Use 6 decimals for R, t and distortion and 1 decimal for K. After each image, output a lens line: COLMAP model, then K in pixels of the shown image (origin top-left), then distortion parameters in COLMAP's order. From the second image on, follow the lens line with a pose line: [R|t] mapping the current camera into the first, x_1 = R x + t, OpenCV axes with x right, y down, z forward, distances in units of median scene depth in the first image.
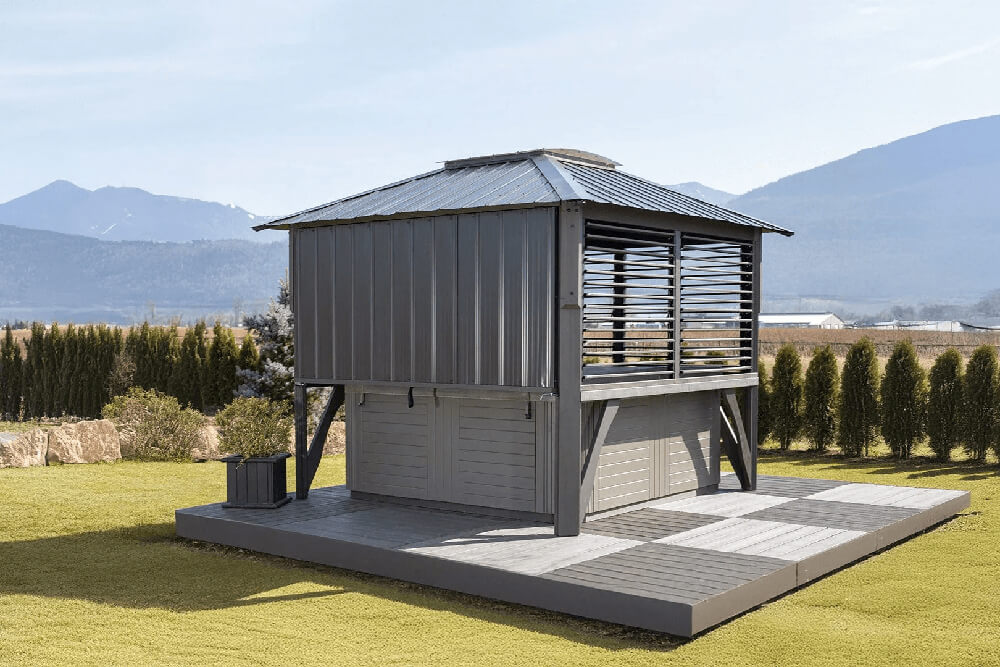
lens RADIAL K [[1096.1, 0, 500.0], [0, 1096.1, 333.5], [0, 0, 1]] dist [-0.011443, -0.007499]
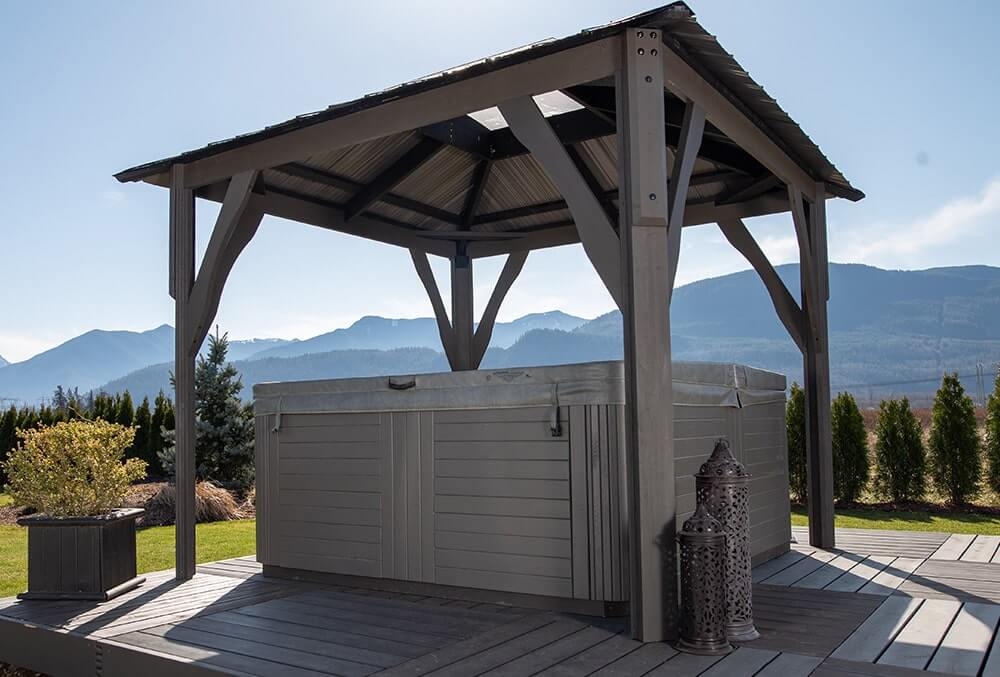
lens RADIAL K [[863.6, 0, 449.3], [0, 863.6, 358.6], [0, 0, 1]] dist [-0.010845, -0.001908]
pose [[0.998682, -0.014451, 0.049247, -0.048227], [0.018203, 0.996894, -0.076616, 0.062854], [-0.047987, 0.077412, 0.995844, 0.479188]]
